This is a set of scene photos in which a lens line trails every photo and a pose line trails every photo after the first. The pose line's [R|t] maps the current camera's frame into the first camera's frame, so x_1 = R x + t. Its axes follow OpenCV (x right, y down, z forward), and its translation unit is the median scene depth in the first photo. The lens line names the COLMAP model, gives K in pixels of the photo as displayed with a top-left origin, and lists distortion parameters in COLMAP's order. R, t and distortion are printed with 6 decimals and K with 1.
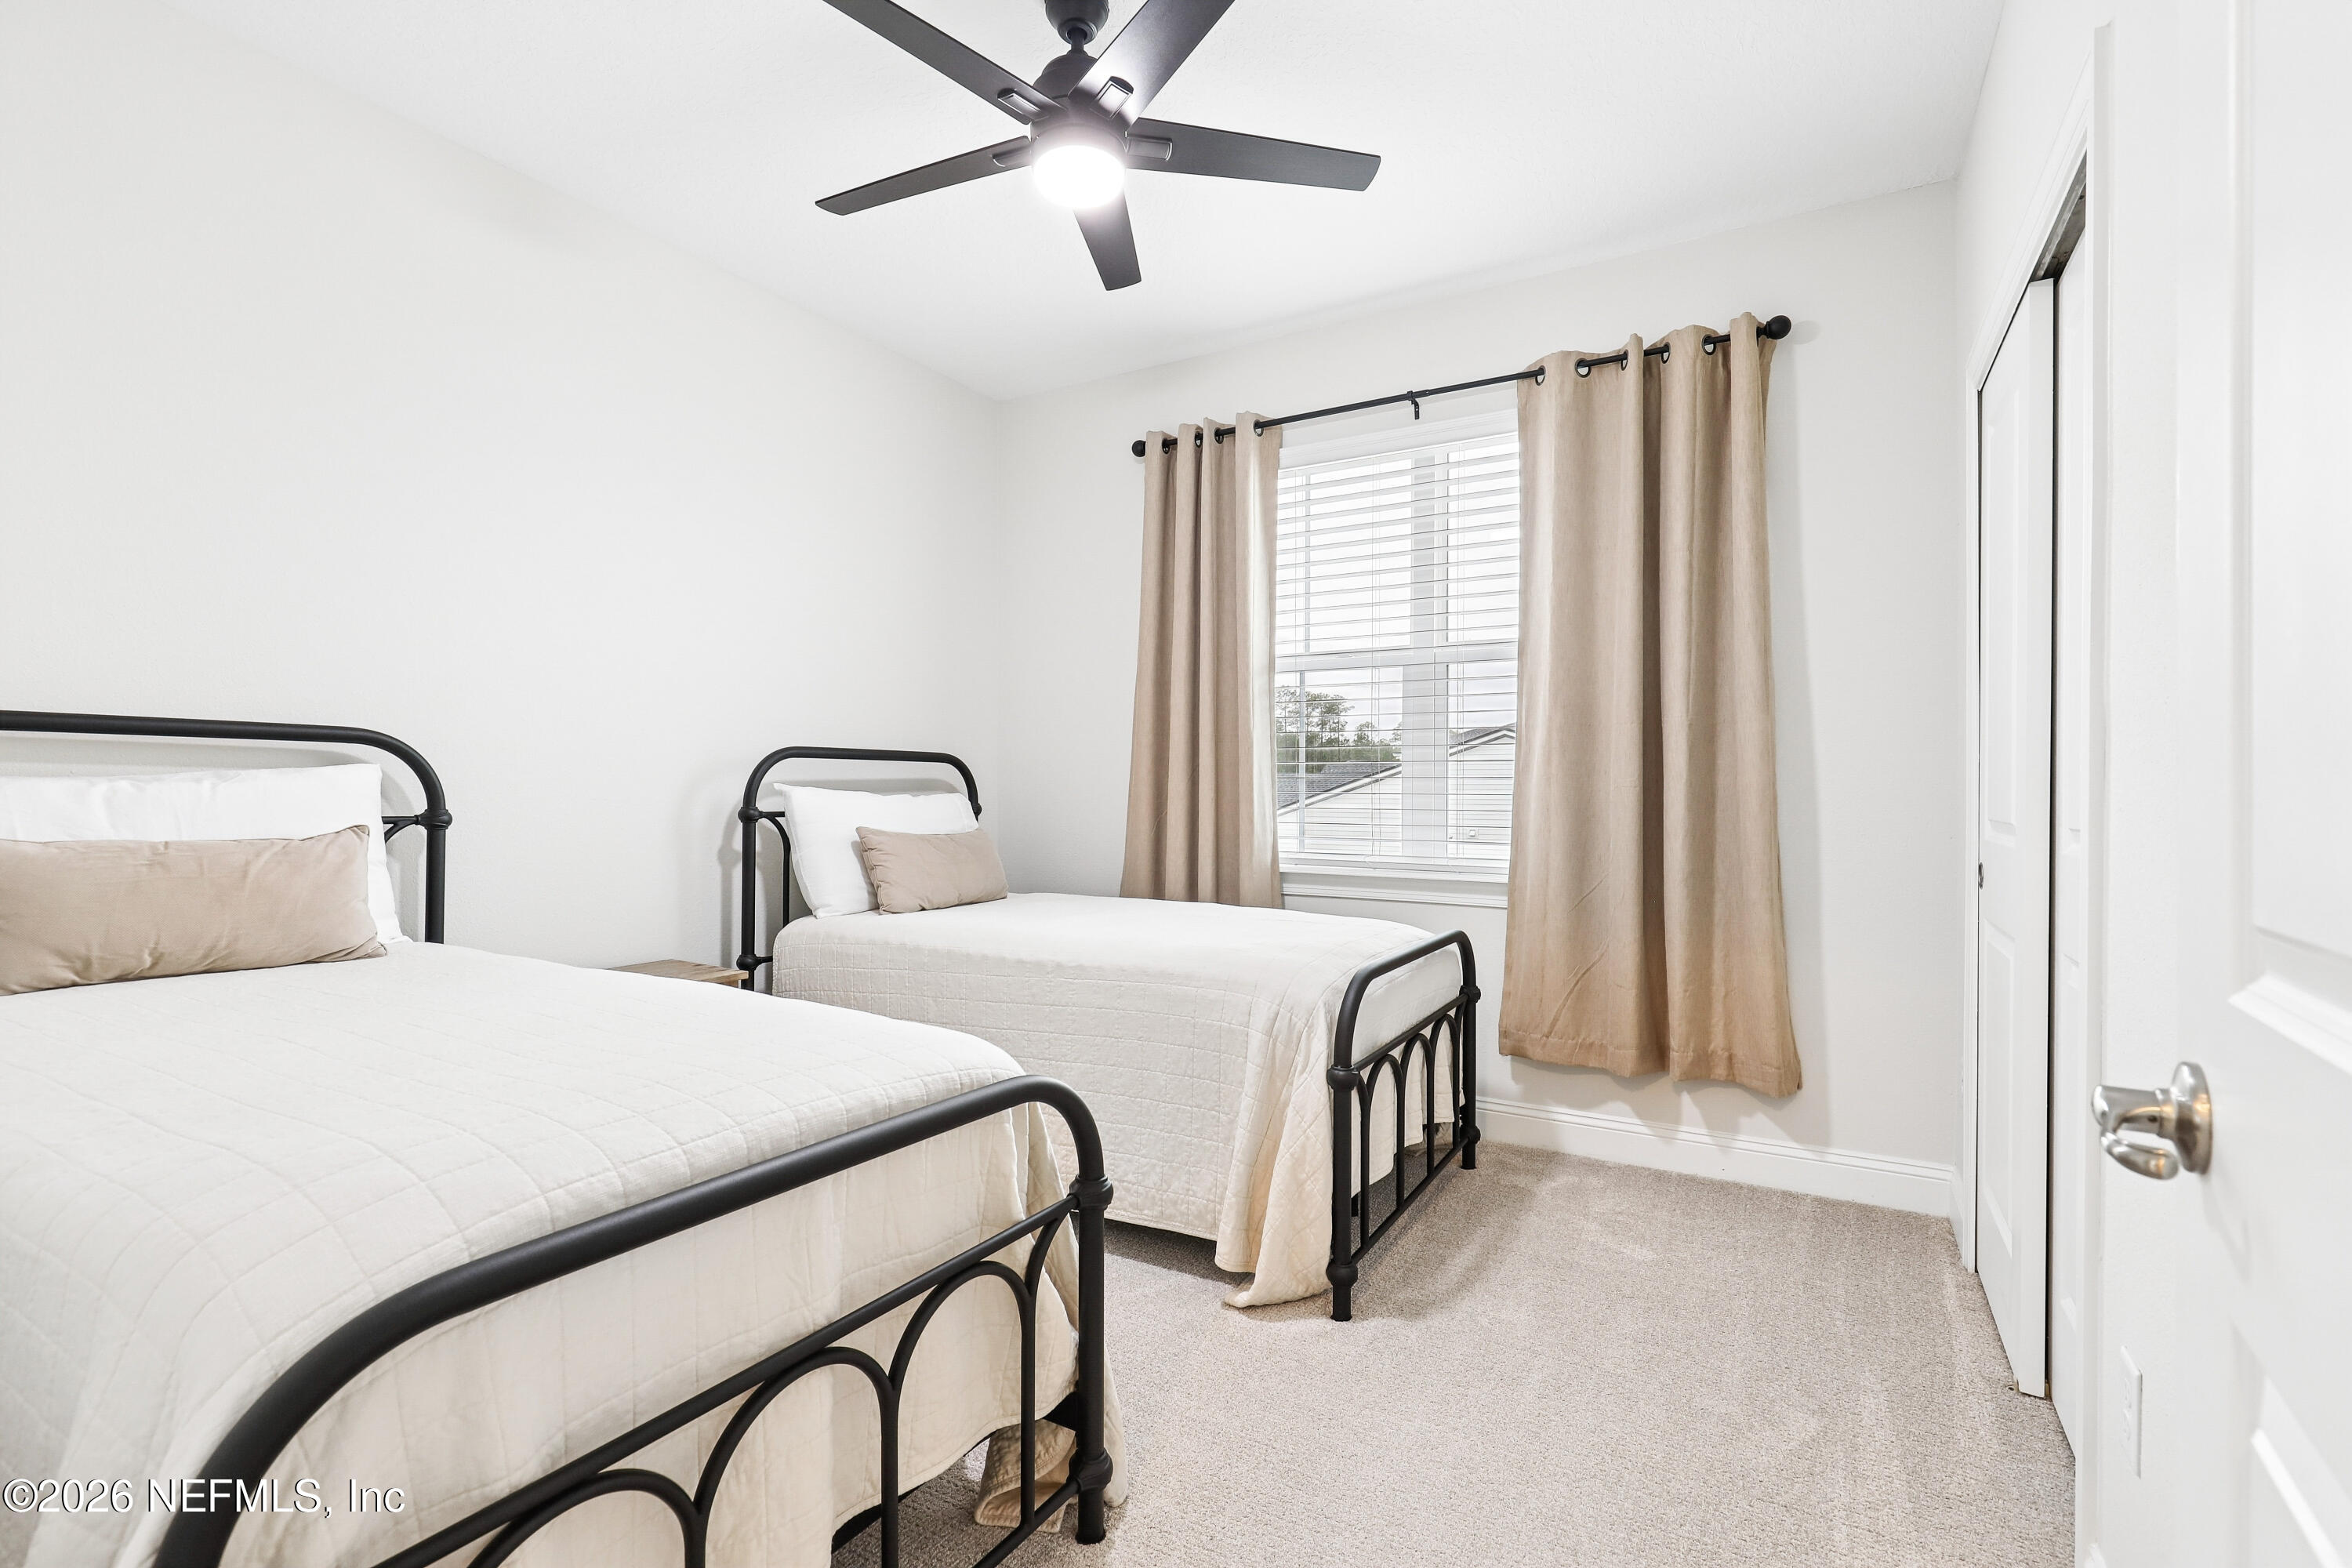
lens RADIAL K [[1075.6, 0, 1183.1], [0, 1075.6, 792.5], [0, 0, 1]] dist [0.011128, -0.000375]
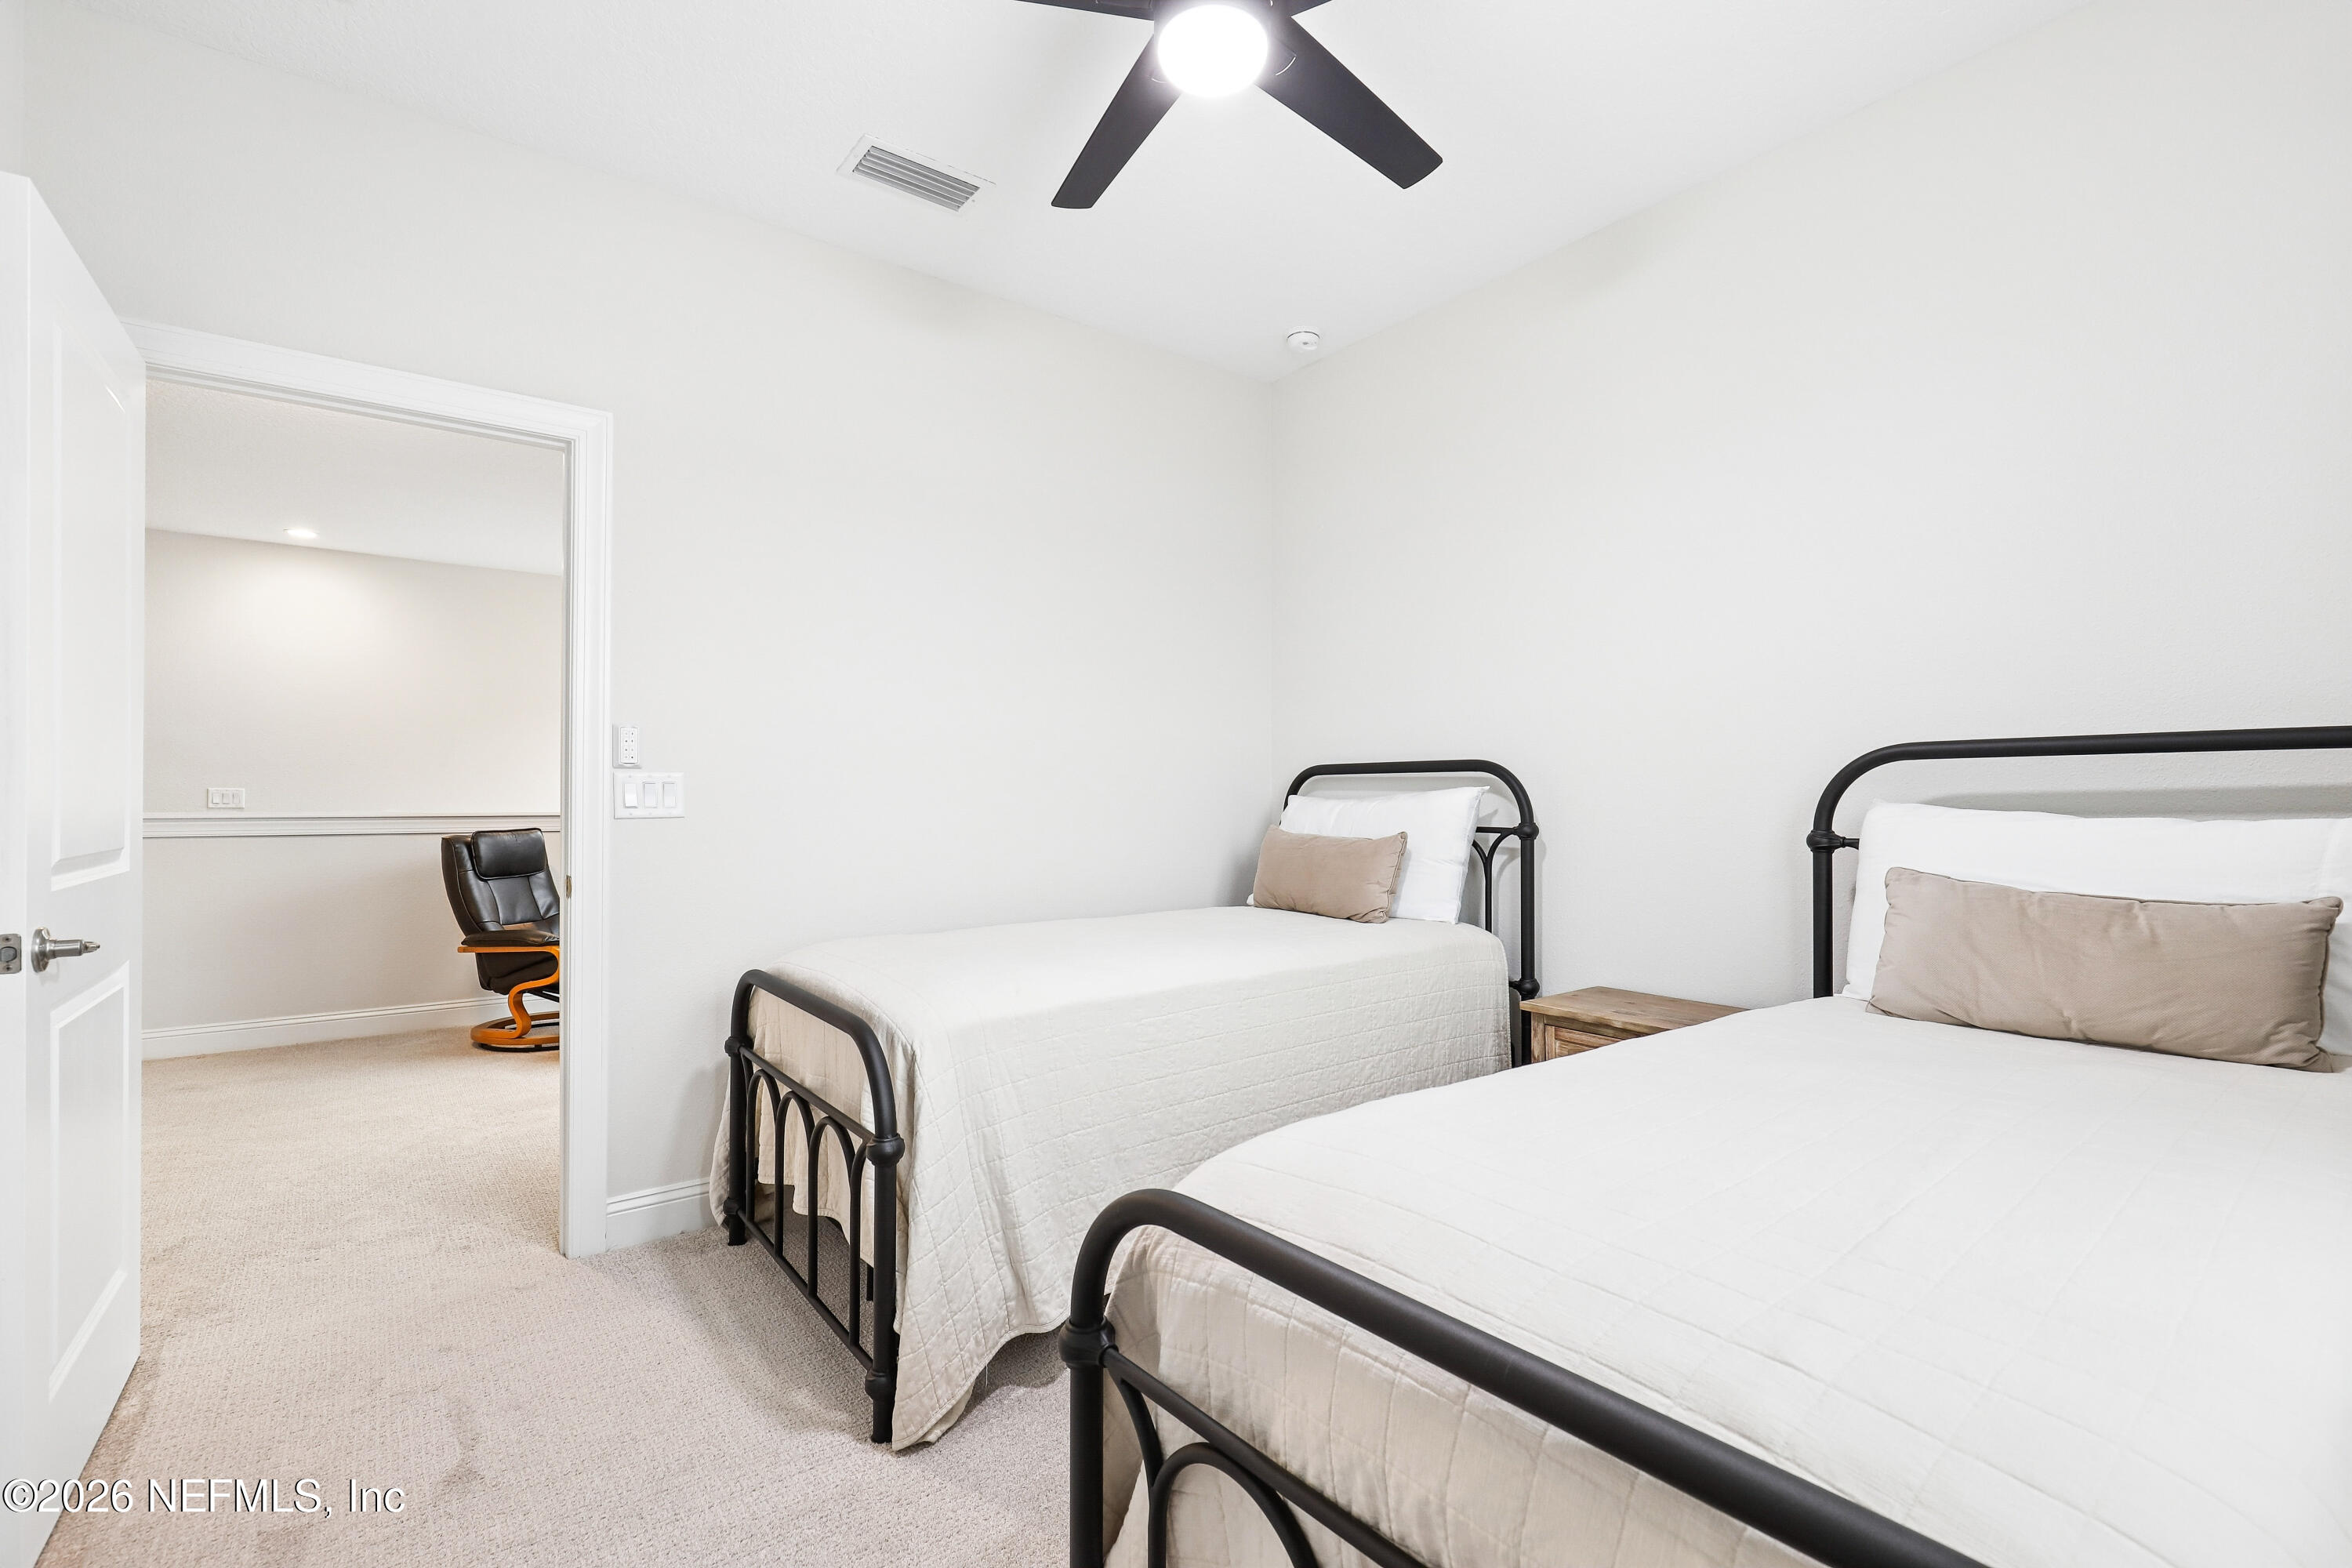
lens RADIAL K [[1075.6, 0, 1183.1], [0, 1075.6, 792.5], [0, 0, 1]] dist [0.011128, -0.000375]
pose [[-0.356611, -0.014168, -0.934145, 0.451649], [-0.008227, 0.999894, -0.012024, -0.000382], [0.934217, 0.003398, -0.356690, 0.842889]]
